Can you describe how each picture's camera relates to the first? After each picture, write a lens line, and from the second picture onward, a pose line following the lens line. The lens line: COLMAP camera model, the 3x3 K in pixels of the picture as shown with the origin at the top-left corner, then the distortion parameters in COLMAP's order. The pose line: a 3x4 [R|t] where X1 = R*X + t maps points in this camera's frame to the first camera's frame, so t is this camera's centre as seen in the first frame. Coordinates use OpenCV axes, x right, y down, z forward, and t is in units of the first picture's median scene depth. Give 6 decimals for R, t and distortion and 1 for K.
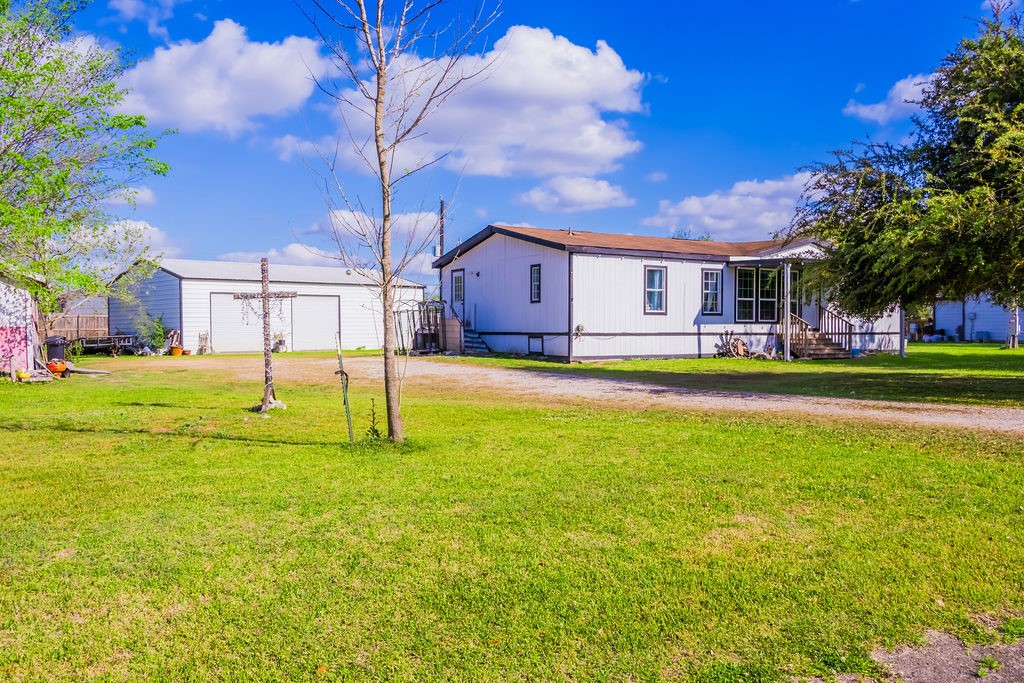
lens RADIAL K [[845.5, 0, 510.3], [0, 845.5, 335.5], [0, 0, 1]] dist [0.018920, -0.021548]
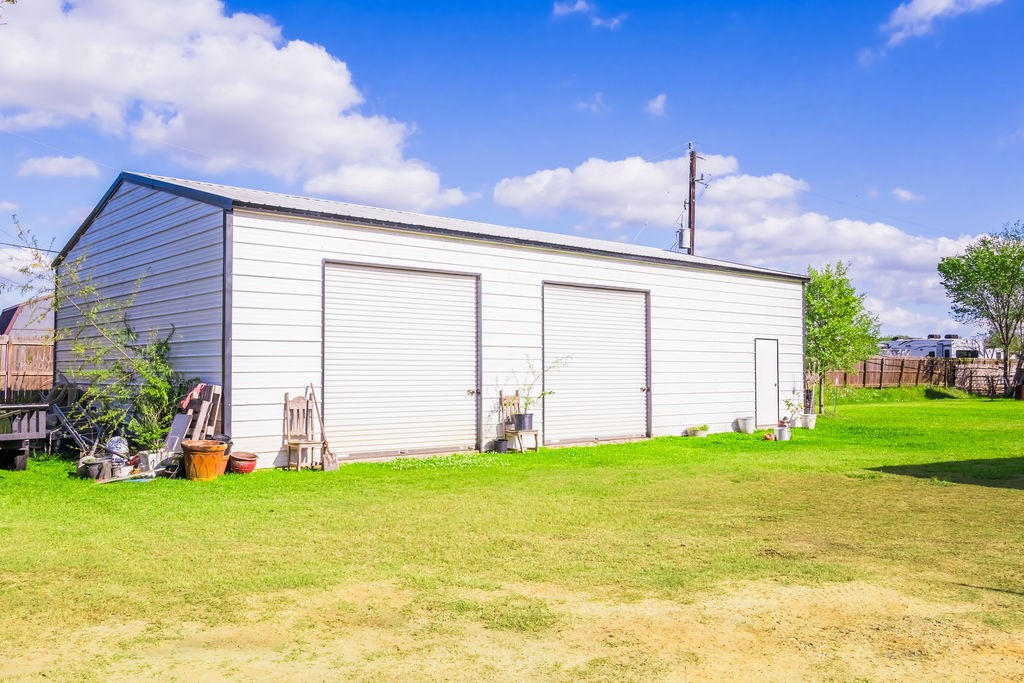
lens RADIAL K [[845.5, 0, 512.1], [0, 845.5, 344.3], [0, 0, 1]] dist [0.018920, -0.021548]
pose [[0.998055, 0.005605, -0.062089, -0.272077], [-0.008385, 0.998970, -0.044592, -0.007822], [0.061776, 0.045026, 0.997074, 0.714988]]
